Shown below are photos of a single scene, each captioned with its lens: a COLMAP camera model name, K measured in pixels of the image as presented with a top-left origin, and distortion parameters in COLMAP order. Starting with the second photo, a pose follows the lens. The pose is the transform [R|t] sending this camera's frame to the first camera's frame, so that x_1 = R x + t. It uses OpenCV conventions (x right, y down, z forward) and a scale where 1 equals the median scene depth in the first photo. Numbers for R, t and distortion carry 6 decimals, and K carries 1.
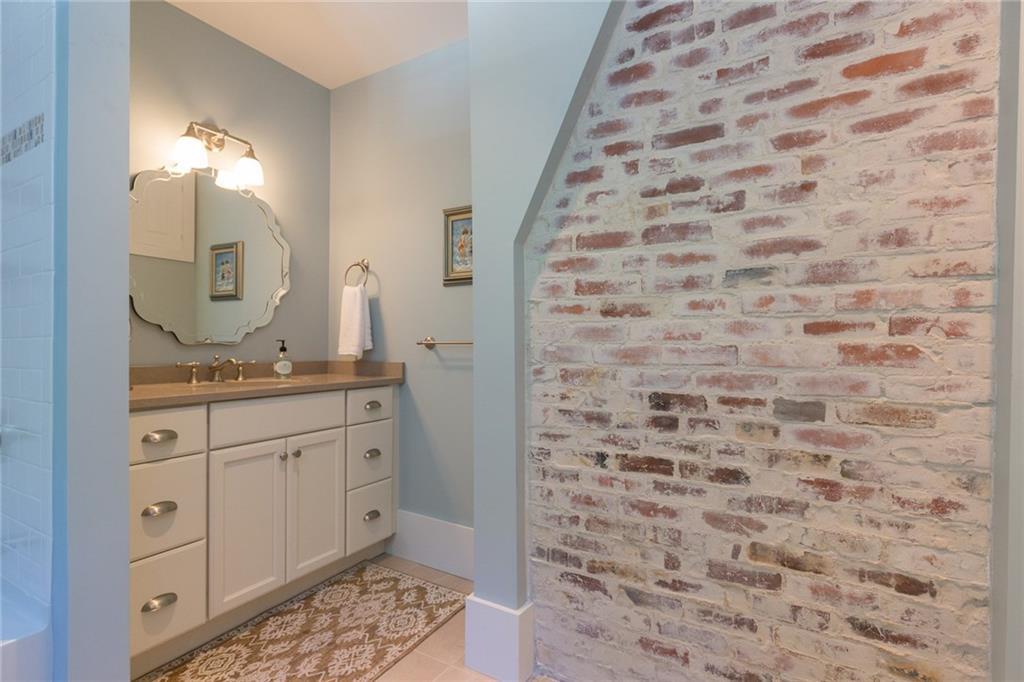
lens RADIAL K [[502.1, 0, 512.0], [0, 502.1, 341.0], [0, 0, 1]] dist [-0.001420, -0.000457]
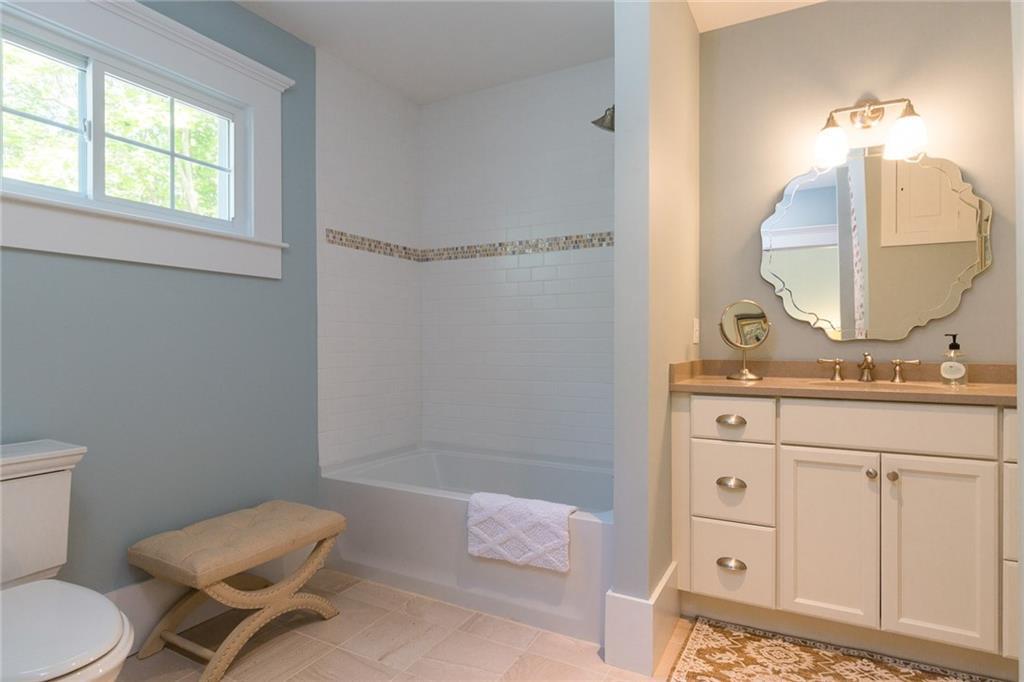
lens RADIAL K [[555.2, 0, 512.0], [0, 555.2, 341.0], [0, 0, 1]] dist [0.002312, 0.000693]
pose [[0.024879, -0.002170, -0.999688, 0.454732], [0.007575, 0.999969, -0.001982, 0.006070], [0.999662, -0.007524, 0.024895, 0.378413]]
